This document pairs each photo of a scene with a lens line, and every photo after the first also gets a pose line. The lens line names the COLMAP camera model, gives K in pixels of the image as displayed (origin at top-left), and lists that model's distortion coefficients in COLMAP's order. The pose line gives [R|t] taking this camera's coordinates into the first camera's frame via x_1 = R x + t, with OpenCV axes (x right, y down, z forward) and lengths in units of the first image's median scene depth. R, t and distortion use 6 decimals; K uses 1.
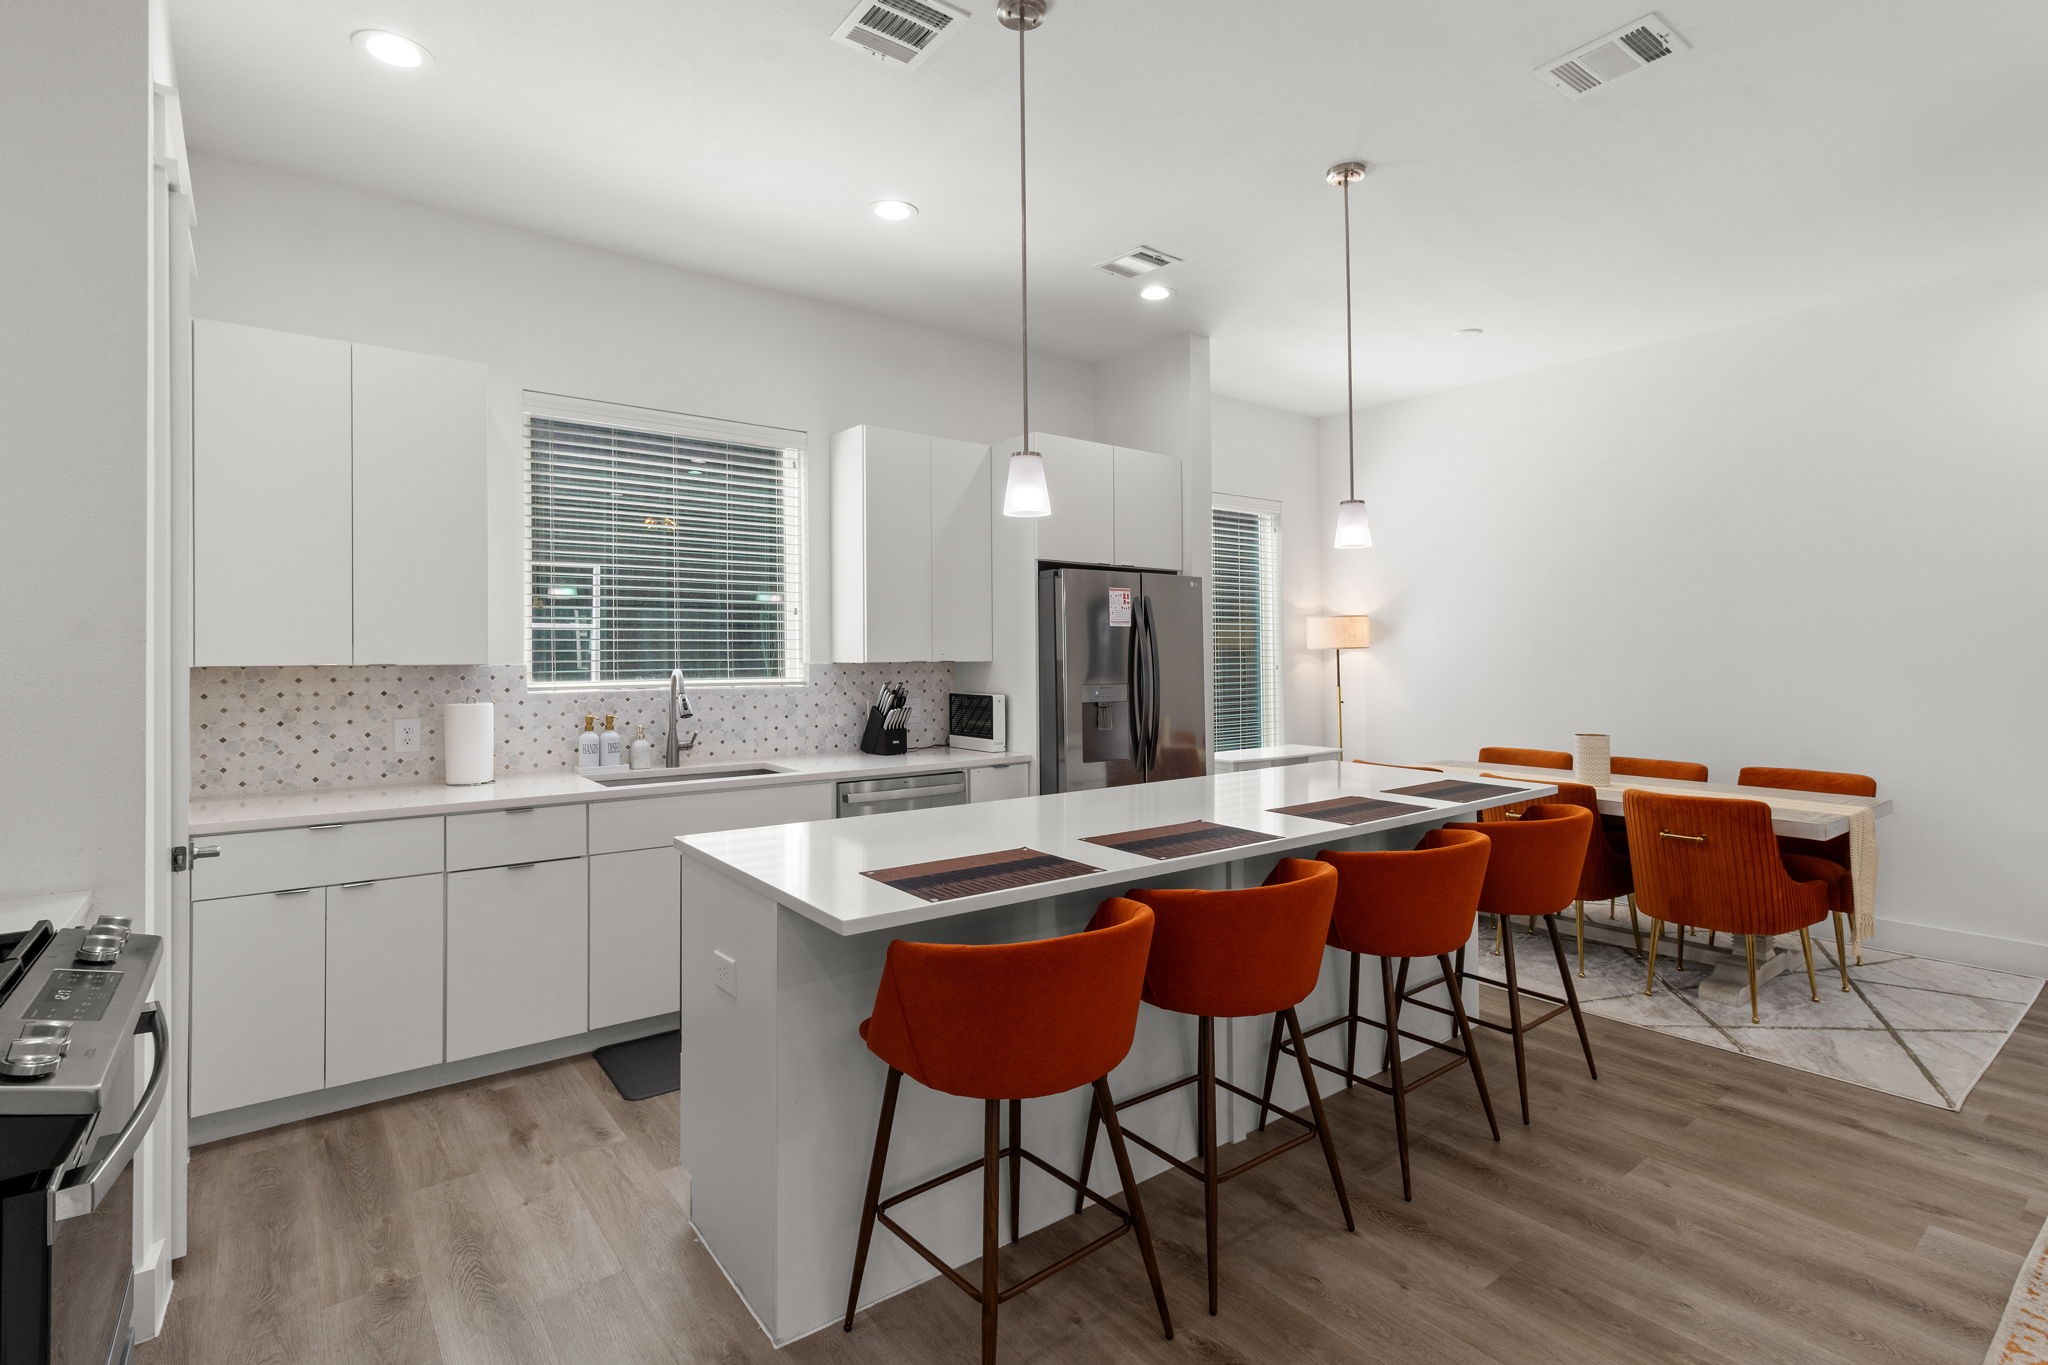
lens RADIAL K [[964.2, 0, 1020.3], [0, 964.2, 648.0], [0, 0, 1]] dist [0.000465, -0.000183]
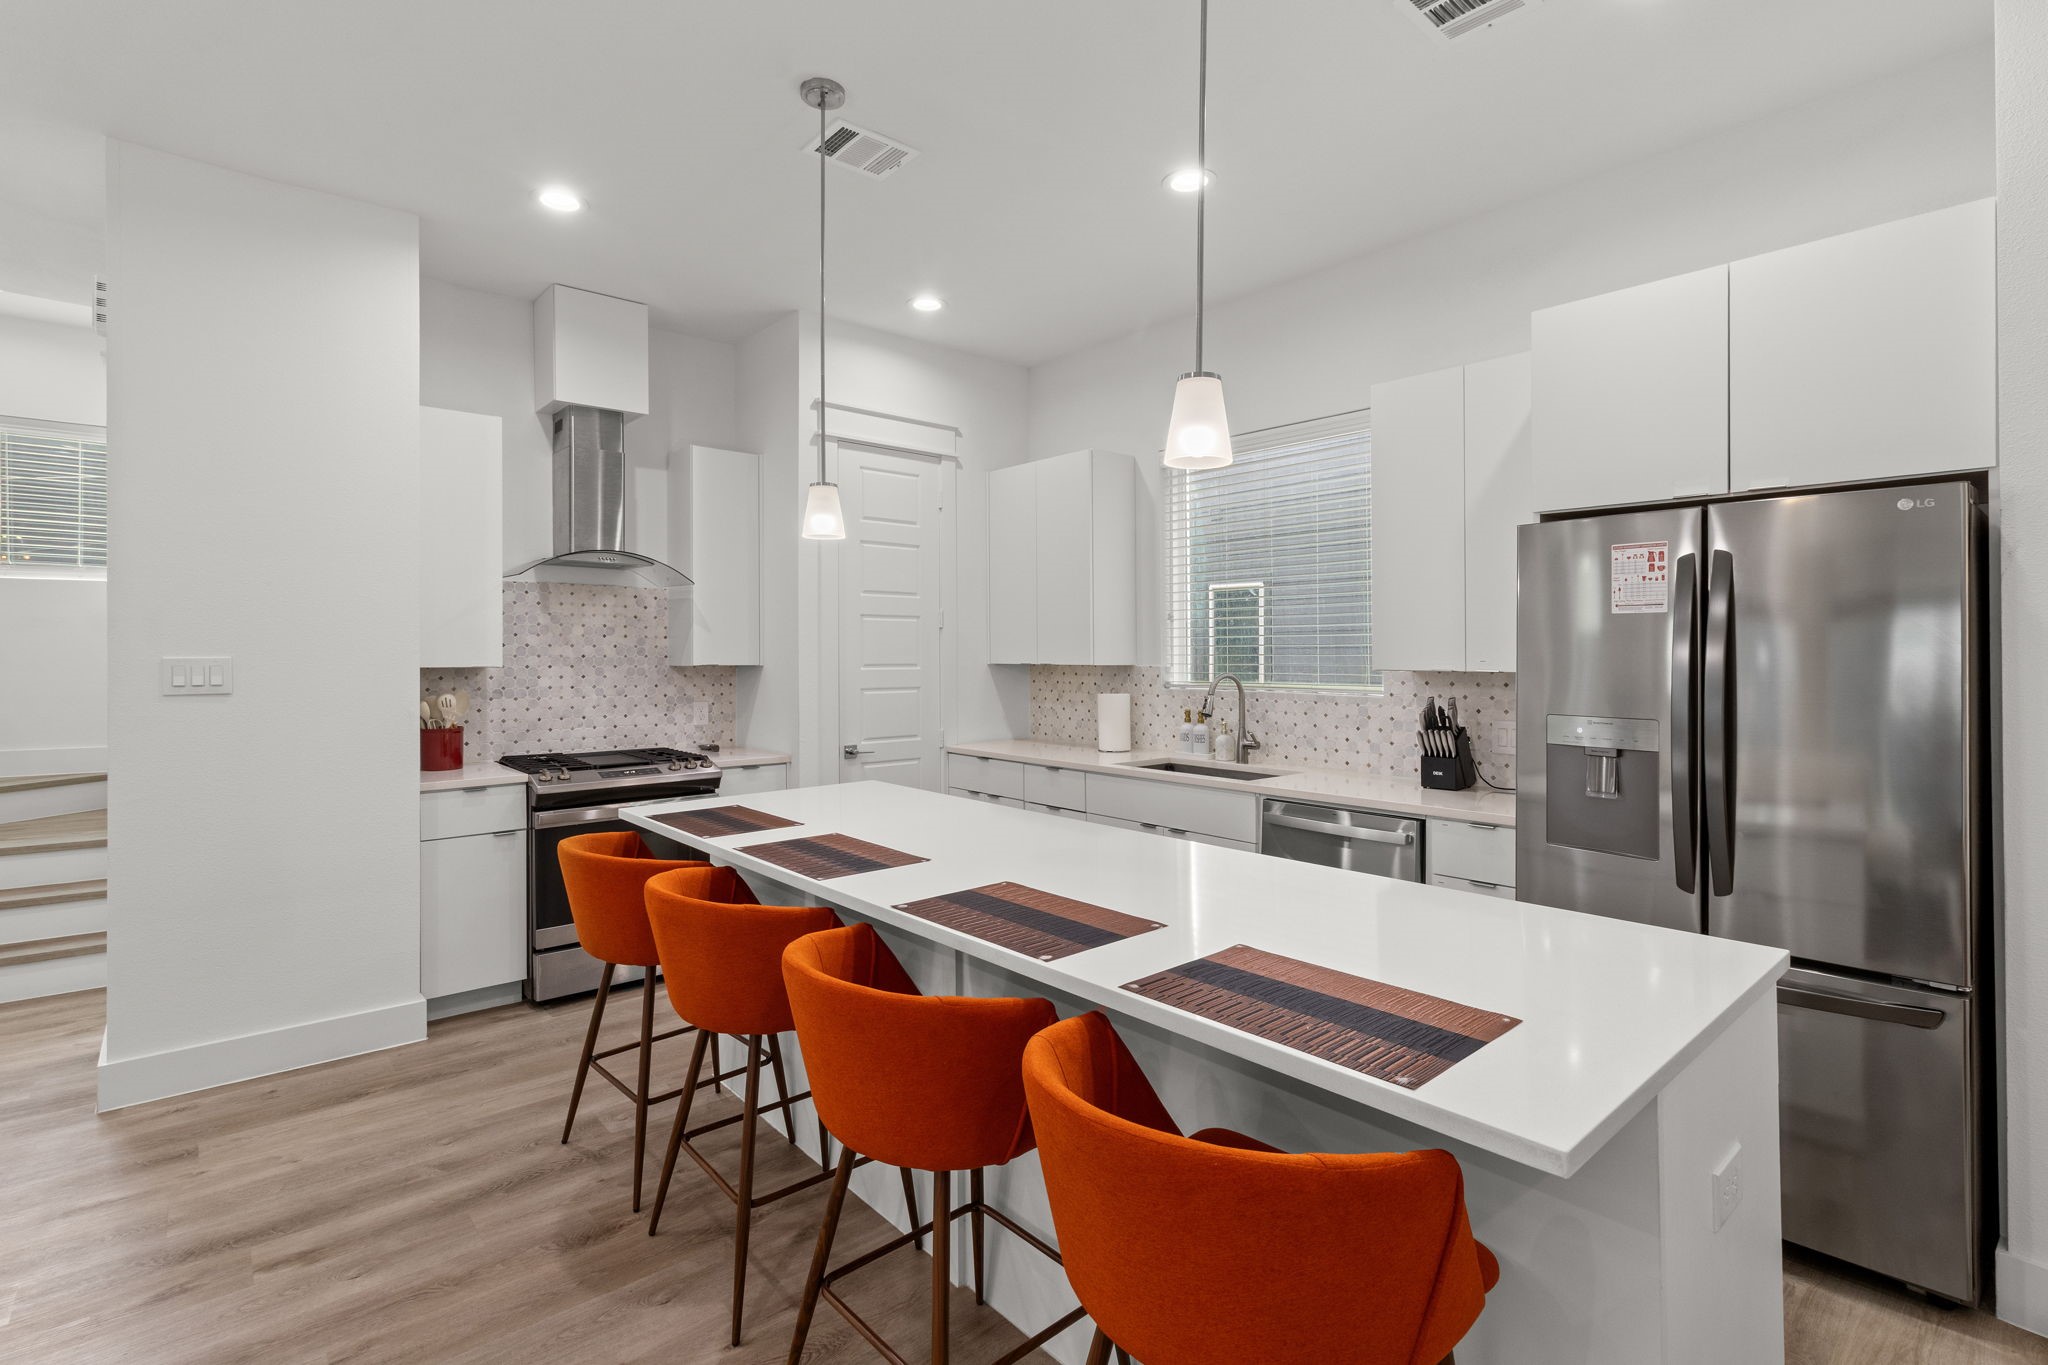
lens RADIAL K [[964.2, 0, 1020.3], [0, 964.2, 648.0], [0, 0, 1]] dist [0.000465, -0.000183]
pose [[0.059216, -0.008042, -0.998213, 0.852160], [-0.001681, 0.999965, -0.008156, 0.004268], [0.998244, 0.002161, 0.059201, 0.828387]]
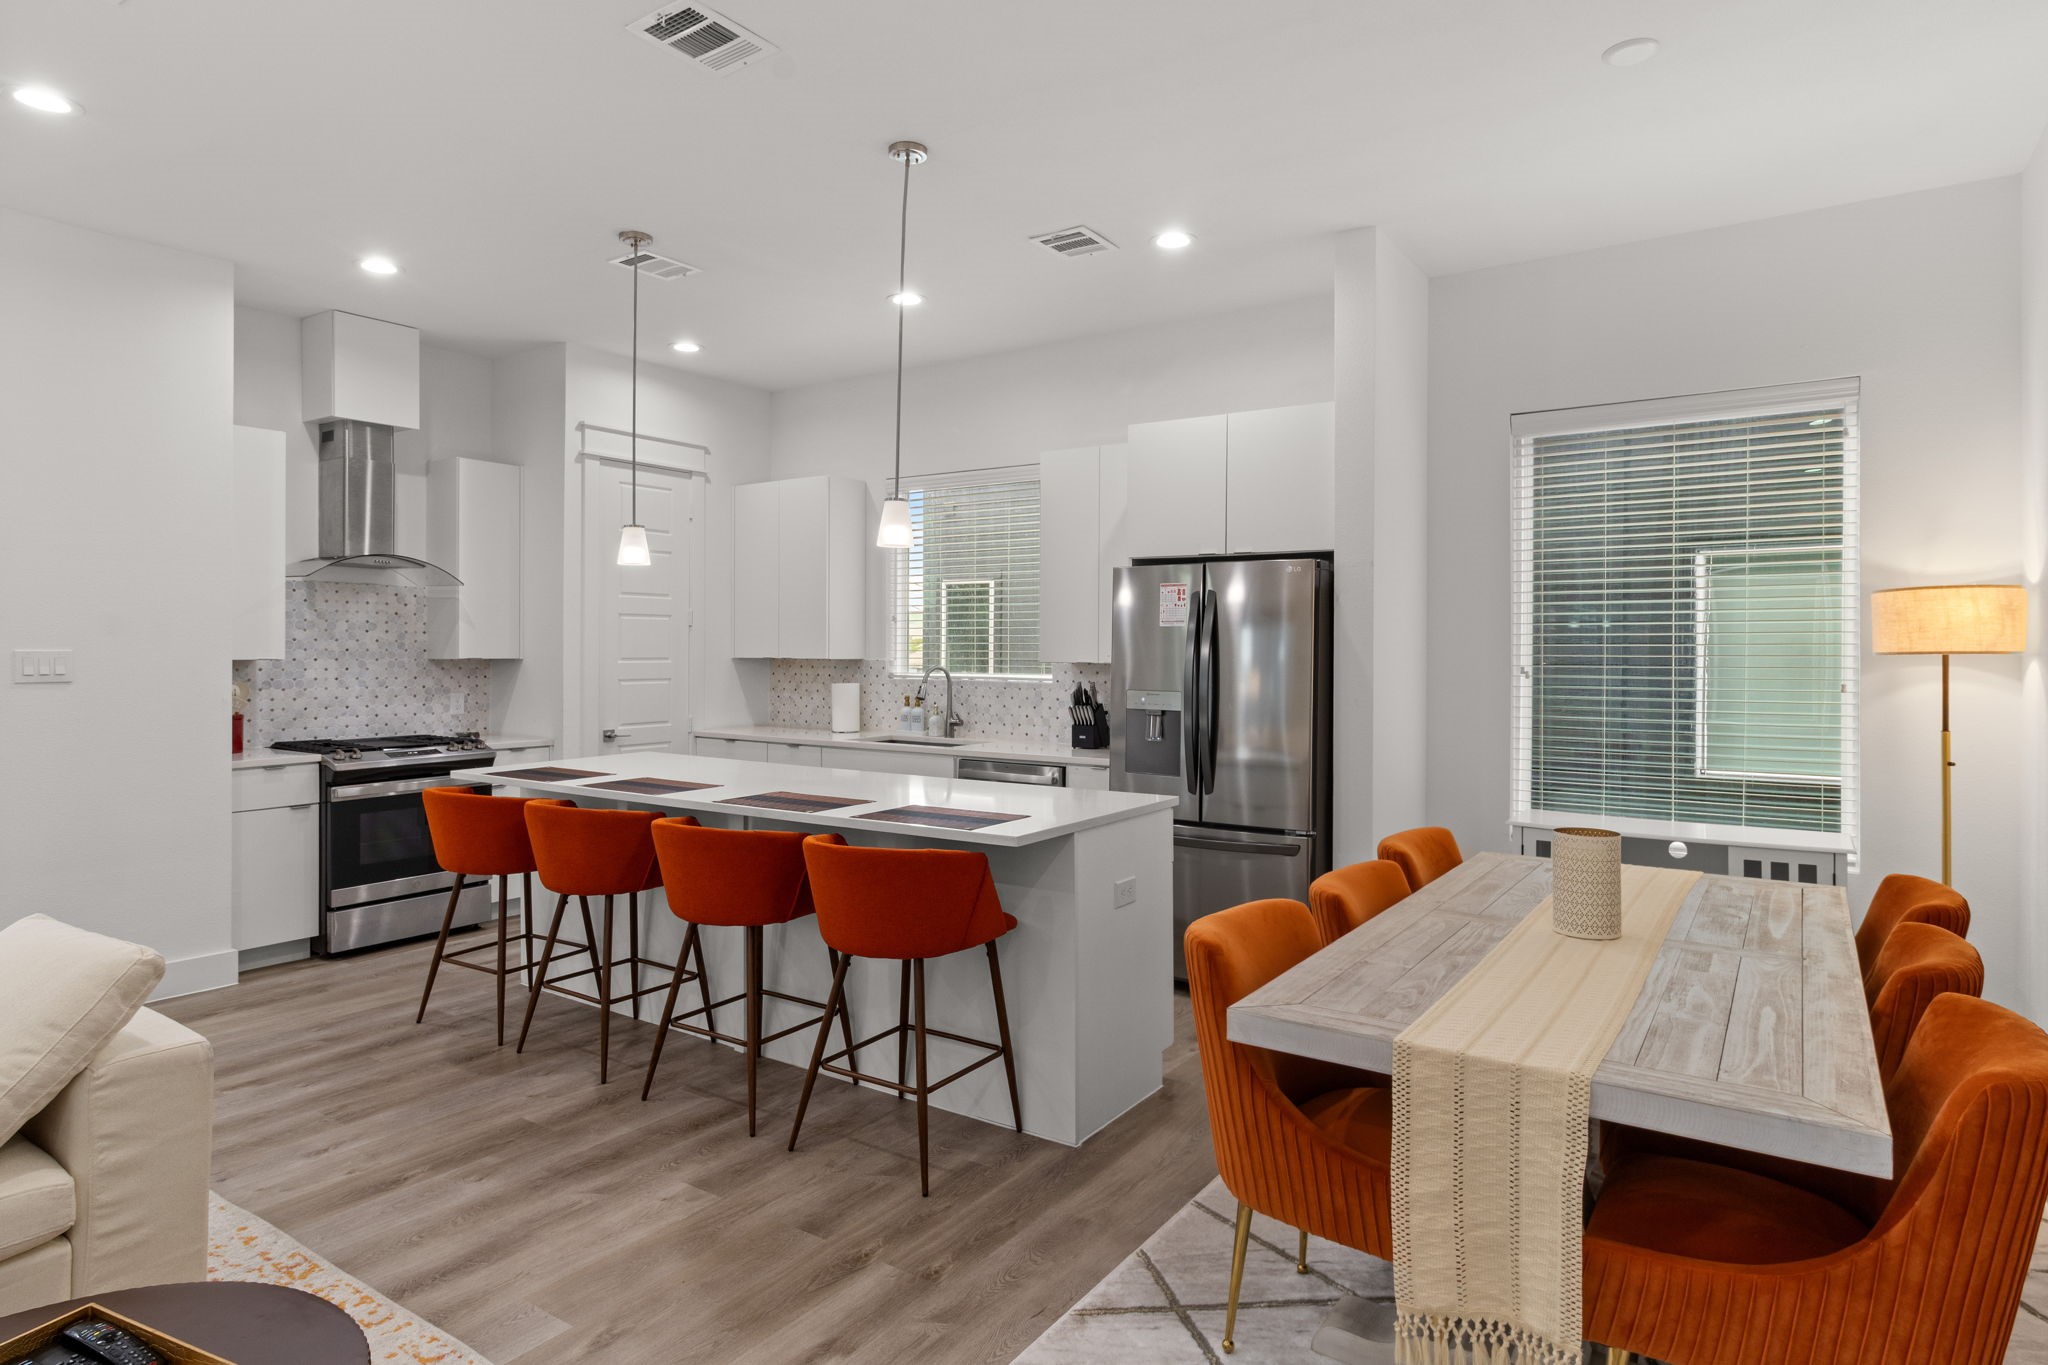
lens RADIAL K [[1116.9, 0, 1046.3], [0, 1116.9, 616.8], [0, 0, 1]] dist [-0.001206, -0.000106]
pose [[0.328493, -0.027993, -0.944092, 1.403805], [-0.004742, 0.999499, -0.031286, 0.003442], [0.944495, 0.014754, 0.328195, 0.738685]]
